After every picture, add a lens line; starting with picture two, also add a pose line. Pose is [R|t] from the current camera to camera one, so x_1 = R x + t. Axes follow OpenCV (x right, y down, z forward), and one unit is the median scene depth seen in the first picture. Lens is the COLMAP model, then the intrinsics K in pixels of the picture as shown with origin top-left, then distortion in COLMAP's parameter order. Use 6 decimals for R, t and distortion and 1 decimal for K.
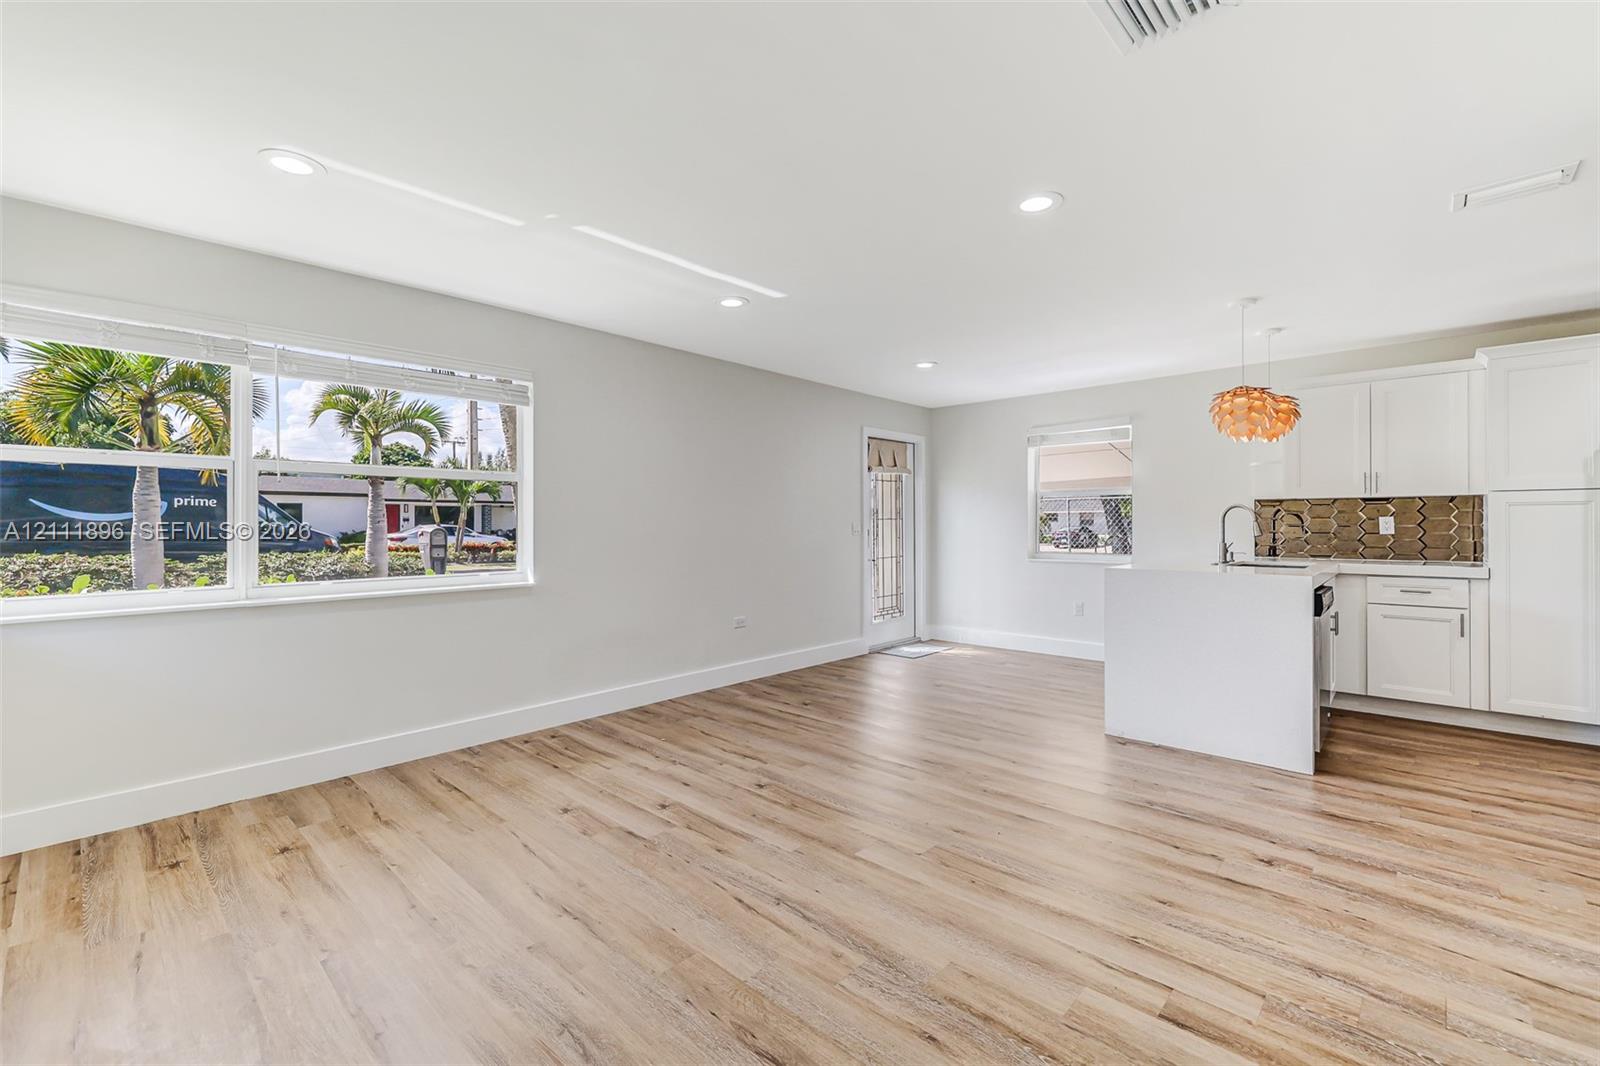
lens RADIAL K [[683.9, 0, 782.1], [0, 683.9, 523.0], [0, 0, 1]] dist [-0.000434, -0.000017]
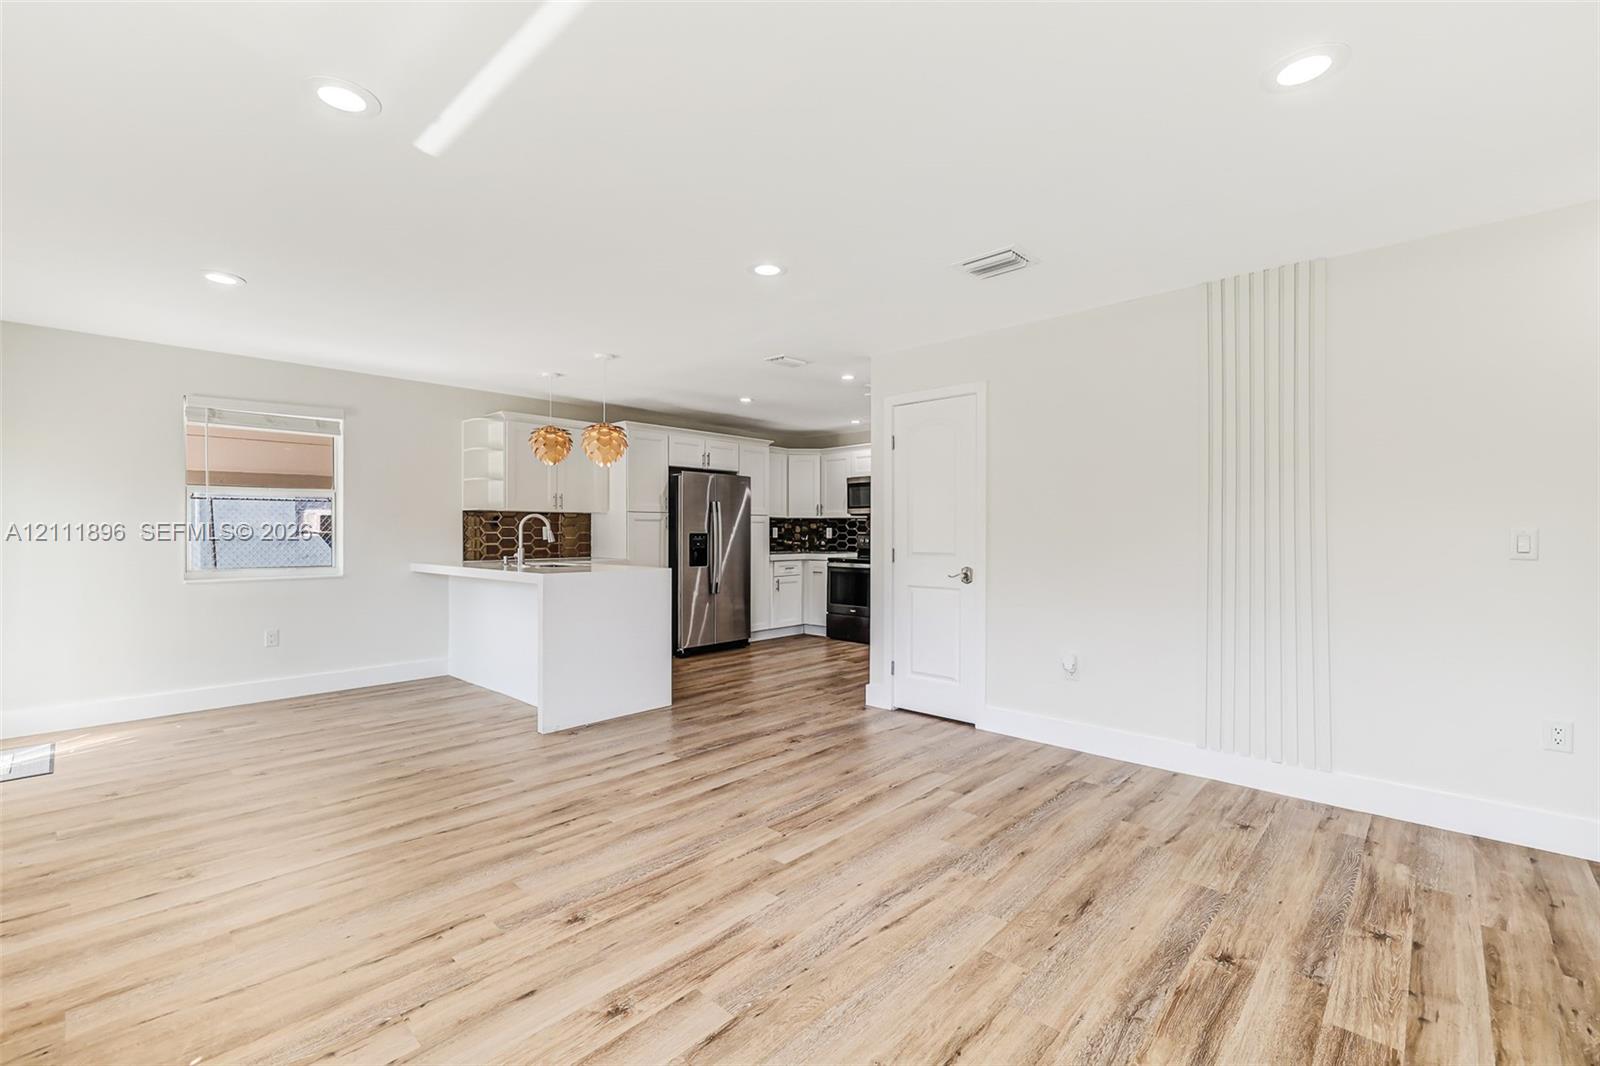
lens RADIAL K [[683.9, 0, 782.1], [0, 683.9, 523.0], [0, 0, 1]] dist [-0.000434, -0.000017]
pose [[0.002336, 0.014252, 0.999896, -0.665241], [-0.003451, 0.999893, -0.014244, 0.002081], [-0.999991, -0.003418, 0.002385, 0.744895]]
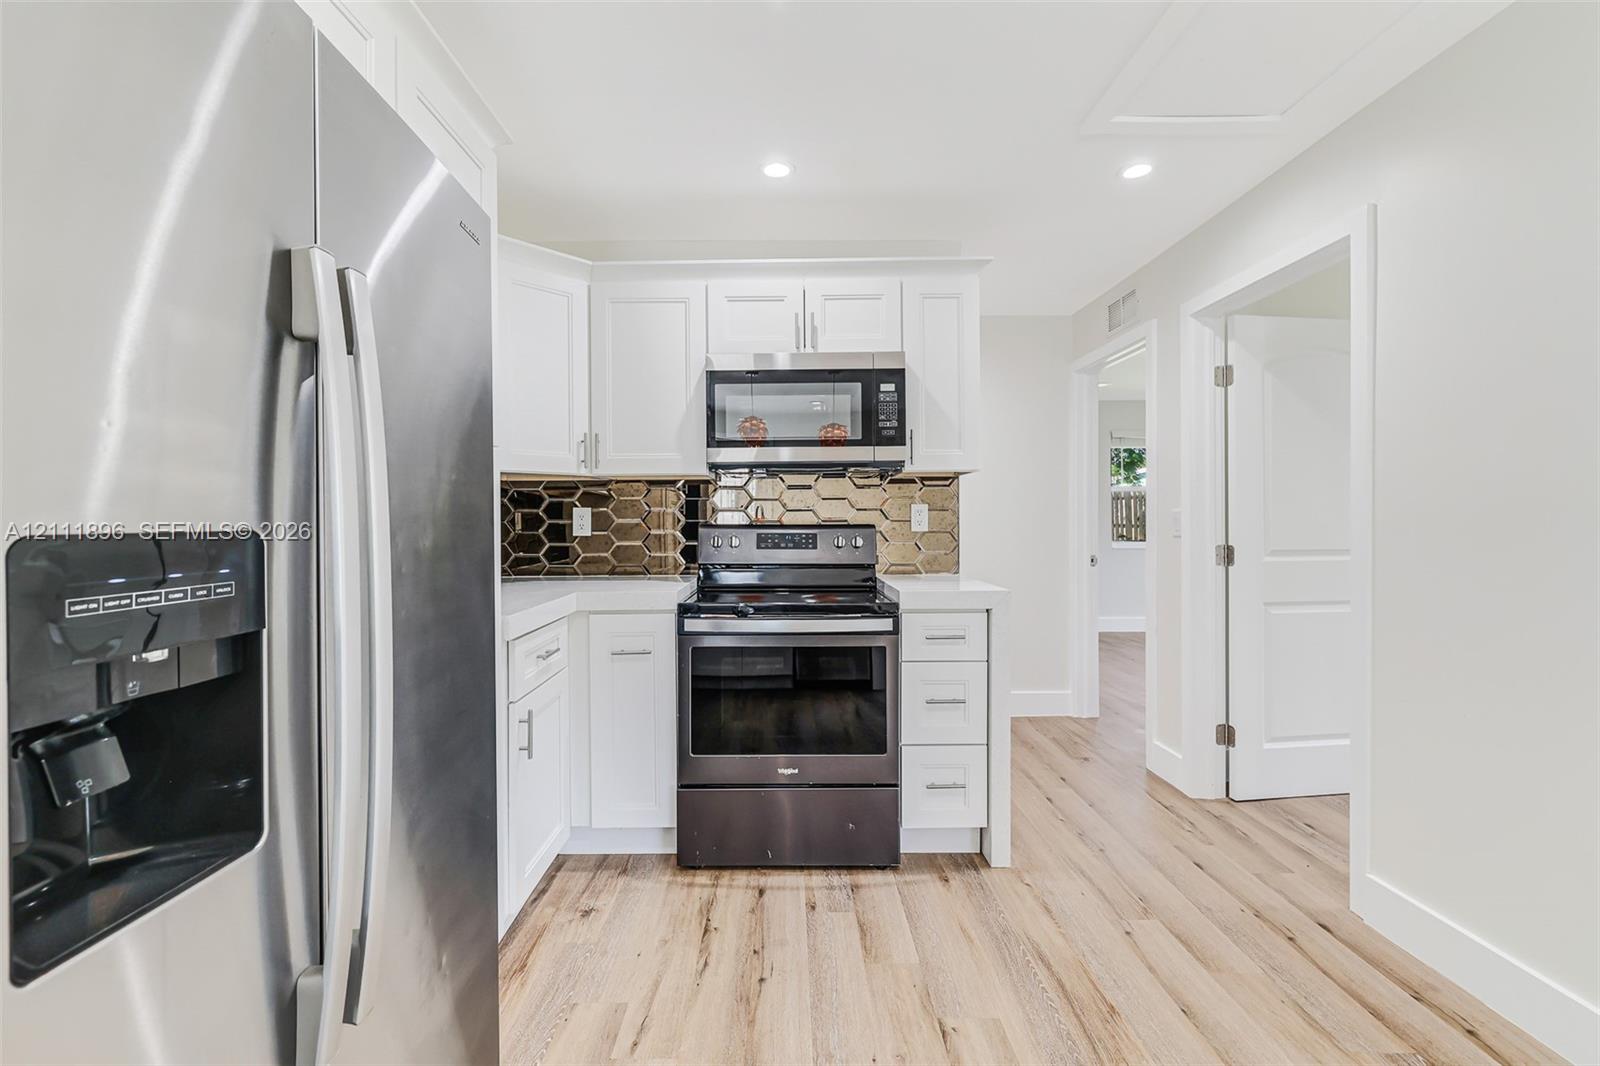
lens RADIAL K [[675.3, 0, 780.7], [0, 675.3, 522.7], [0, 0, 1]] dist [-0.000871, -0.000085]
pose [[-0.686452, 0.001823, 0.727172, 1.078816], [0.007232, 0.999965, 0.004320, 0.001686], [-0.727139, 0.008224, -0.686441, 0.993872]]
